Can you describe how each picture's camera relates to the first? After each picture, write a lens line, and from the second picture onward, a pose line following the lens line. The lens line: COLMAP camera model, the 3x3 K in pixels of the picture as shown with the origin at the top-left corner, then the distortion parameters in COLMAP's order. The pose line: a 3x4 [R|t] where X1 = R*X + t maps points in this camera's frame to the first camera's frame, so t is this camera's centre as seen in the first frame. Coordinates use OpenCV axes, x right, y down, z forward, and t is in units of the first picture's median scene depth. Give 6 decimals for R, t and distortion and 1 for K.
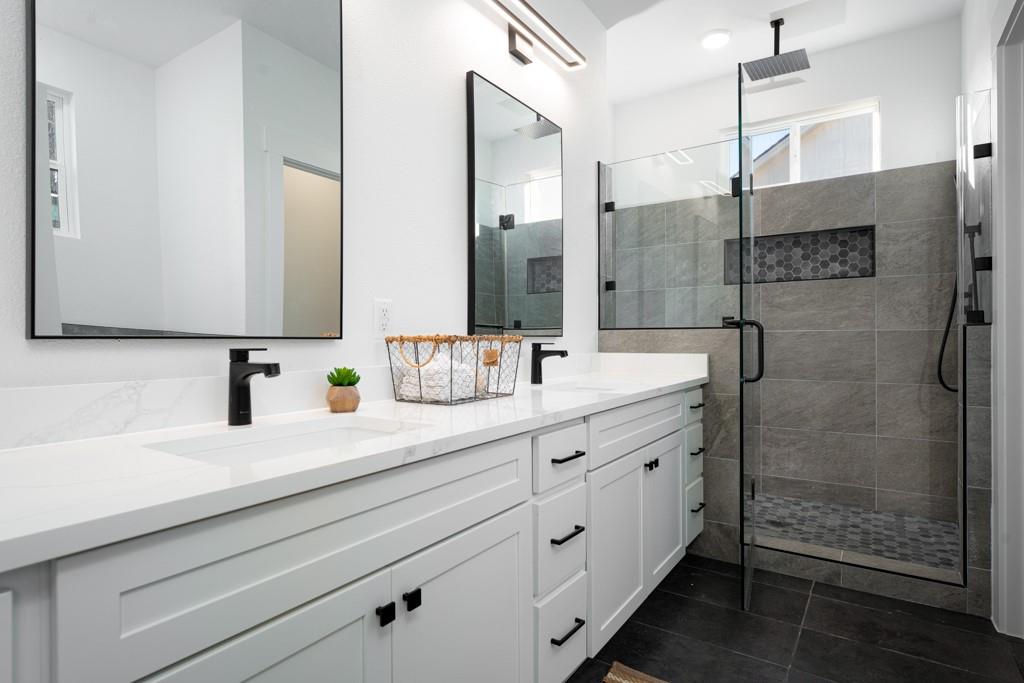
lens RADIAL K [[534.2, 0, 514.6], [0, 534.2, 340.6], [0, 0, 1]] dist [-0.001237, -0.001080]
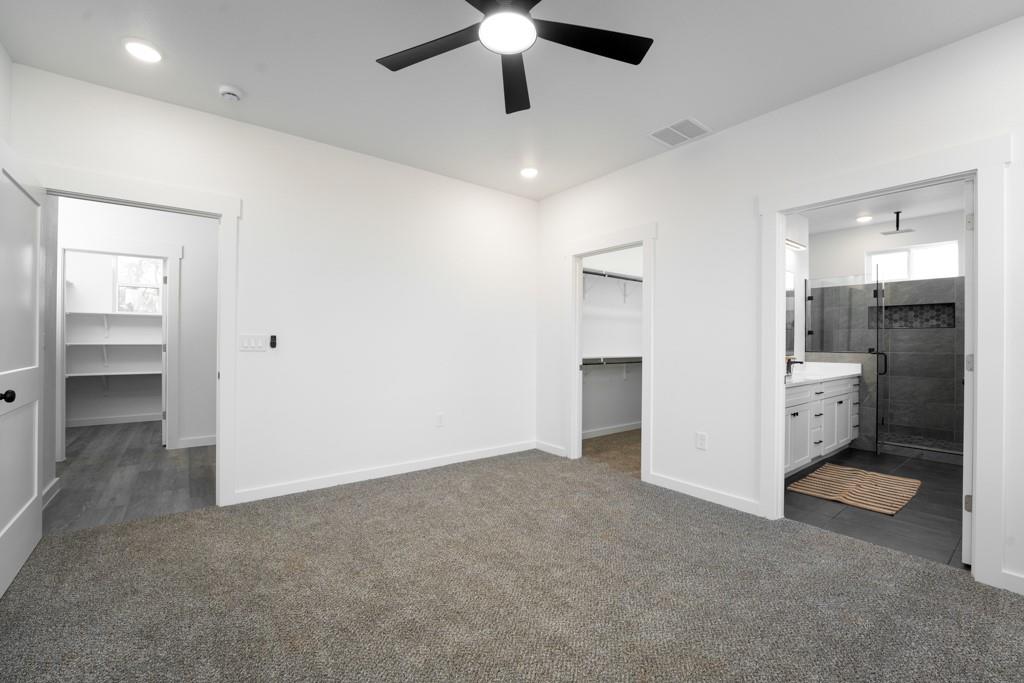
lens RADIAL K [[432.9, 0, 508.9], [0, 432.9, 341.9], [0, 0, 1]] dist [-0.024224, 0.002594]
pose [[0.950722, 0.009925, -0.309885, -0.429926], [-0.011984, 0.999917, -0.004739, -0.035188], [0.309812, 0.008219, 0.950762, -1.024267]]
